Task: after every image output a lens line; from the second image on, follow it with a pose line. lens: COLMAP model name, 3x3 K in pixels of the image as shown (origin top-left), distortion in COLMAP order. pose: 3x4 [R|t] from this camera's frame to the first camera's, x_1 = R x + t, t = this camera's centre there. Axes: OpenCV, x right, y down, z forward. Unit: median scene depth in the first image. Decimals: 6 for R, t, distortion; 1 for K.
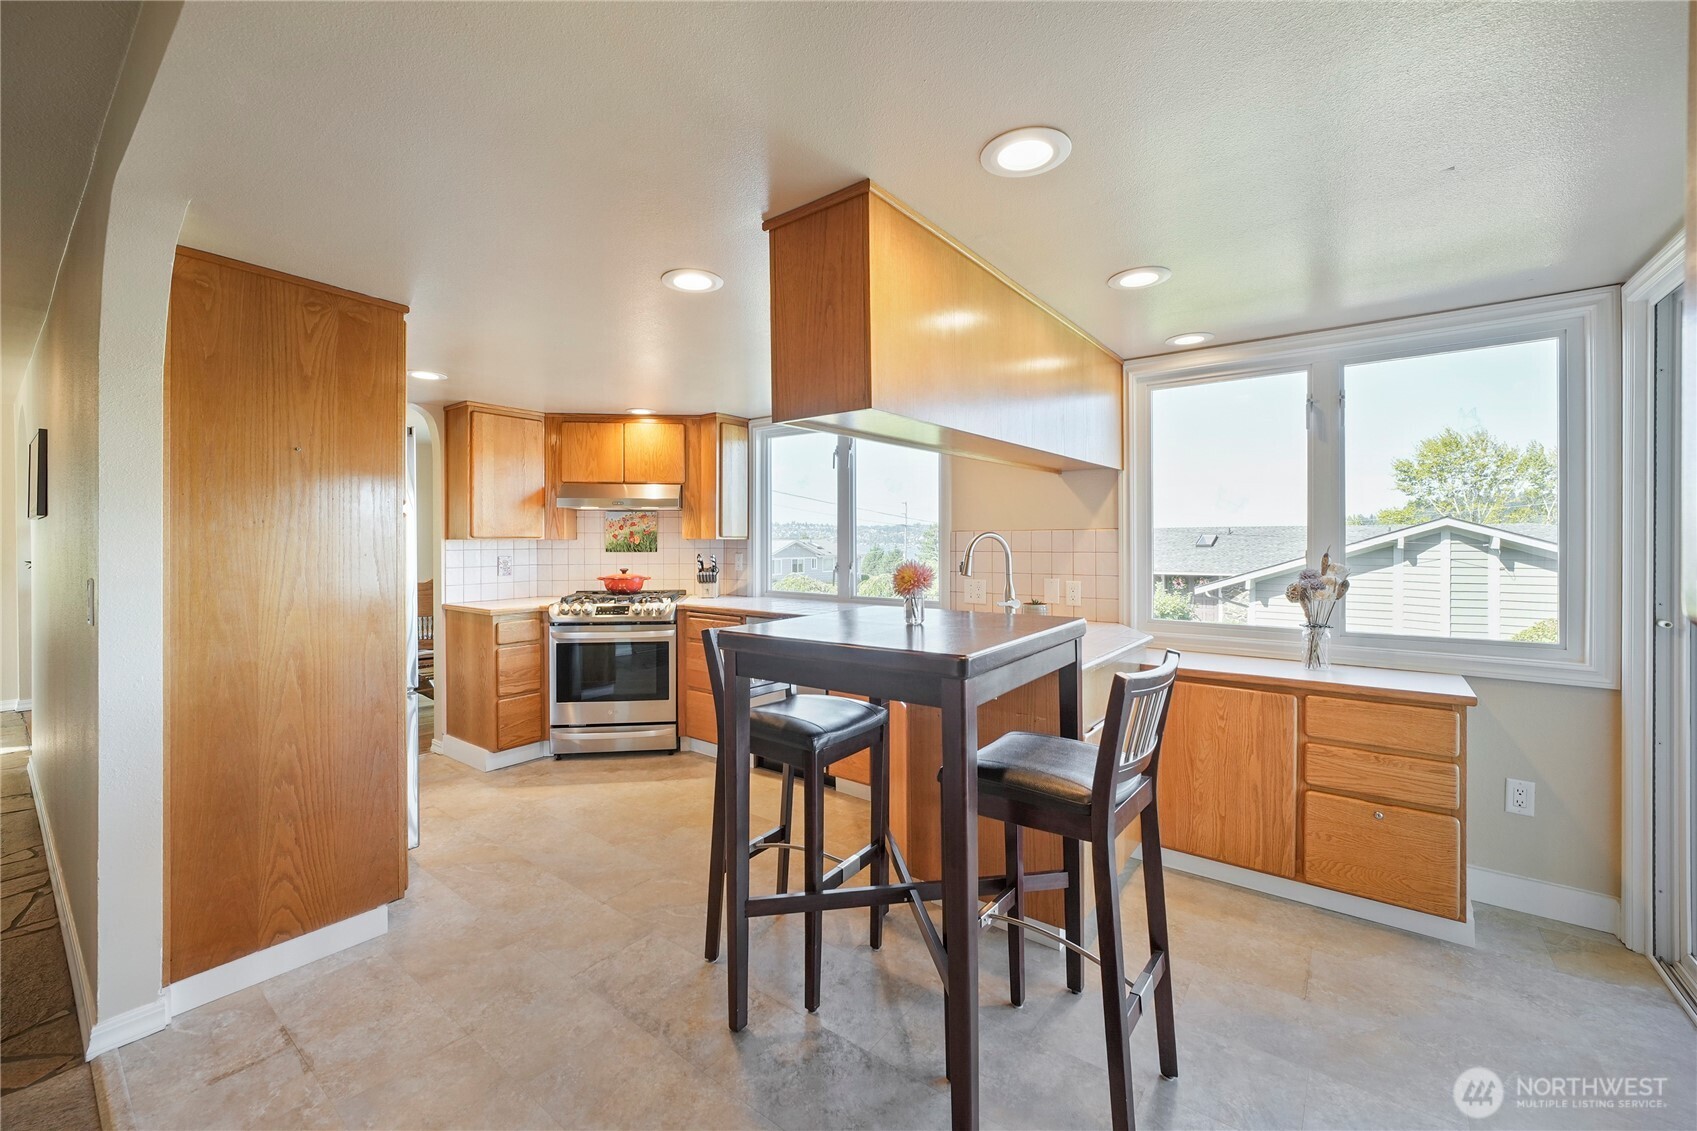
lens RADIAL K [[695.4, 0, 828.4], [0, 695.4, 546.1], [0, 0, 1]] dist [-0.021639, 0.000126]
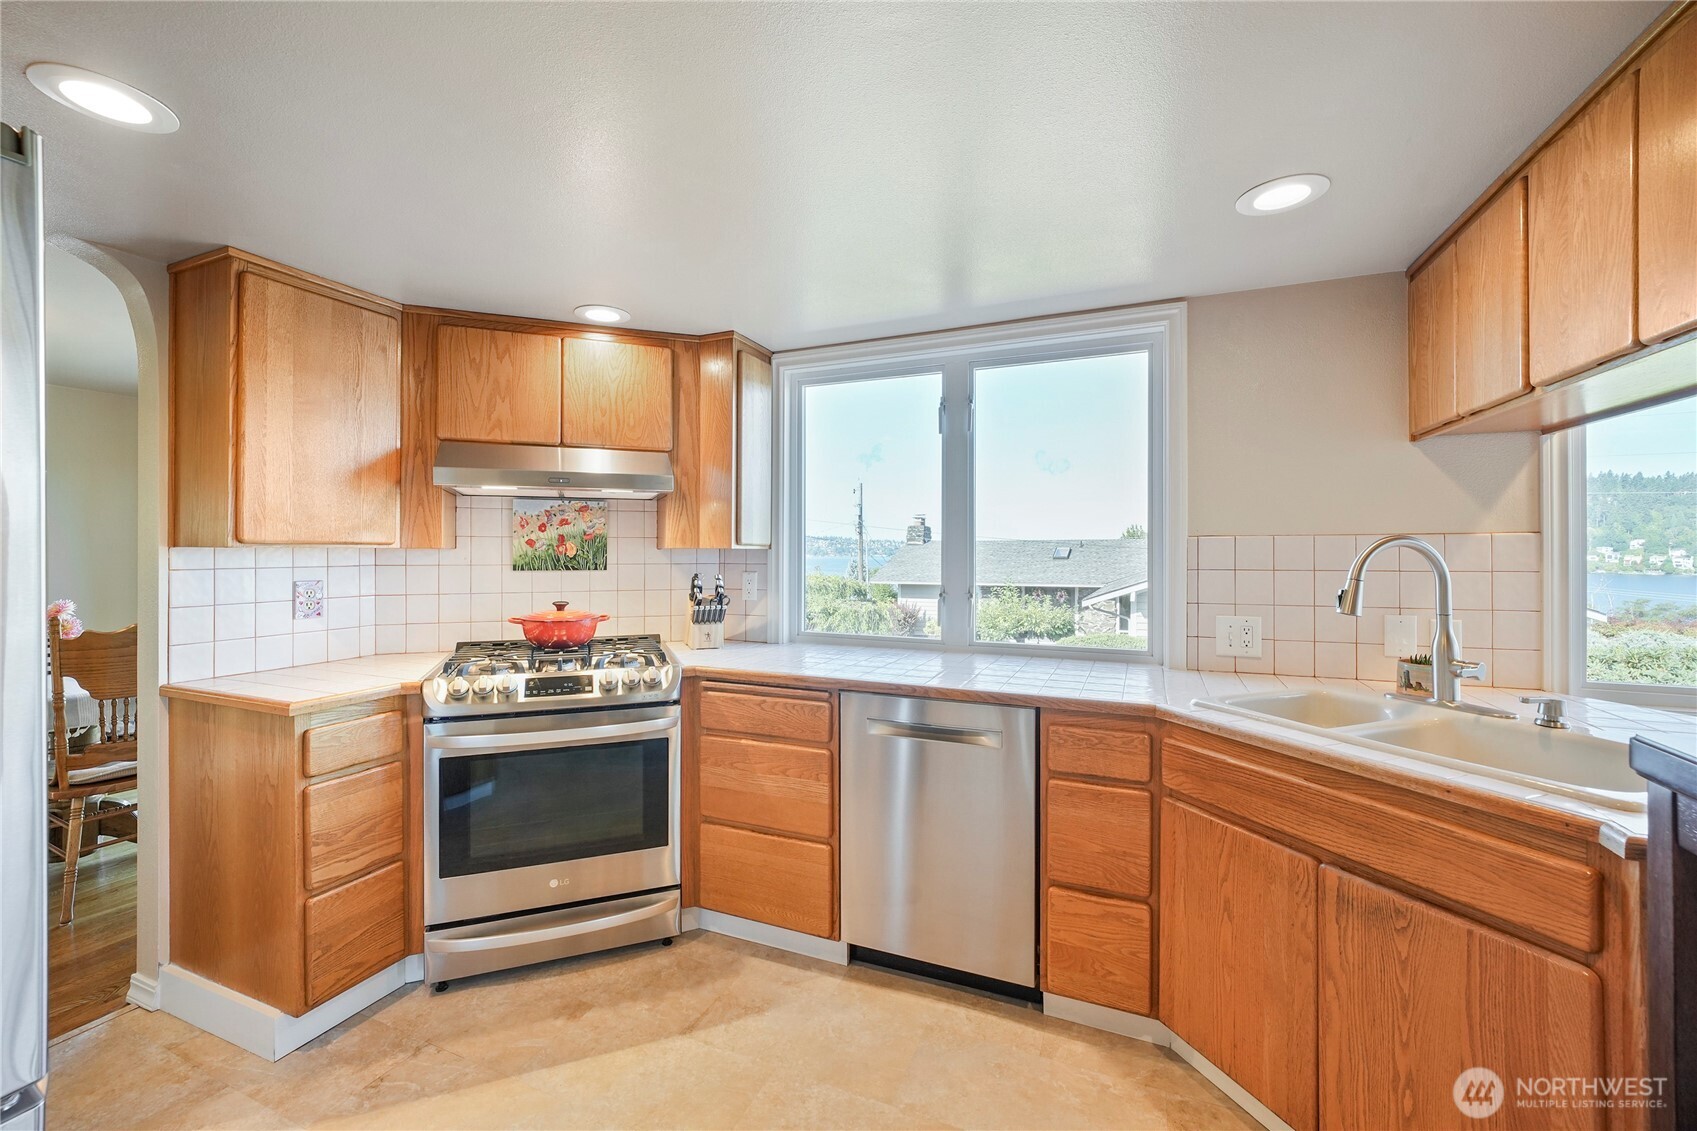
lens RADIAL K [[710.5, 0, 842.8], [0, 710.5, 552.9], [0, 0, 1]] dist [-0.013089, 0.000045]
pose [[0.967331, 0.001617, 0.253512, -0.224436], [0.000273, 0.999972, -0.007418, -0.001869], [-0.253517, 0.007245, 0.967304, 0.406715]]
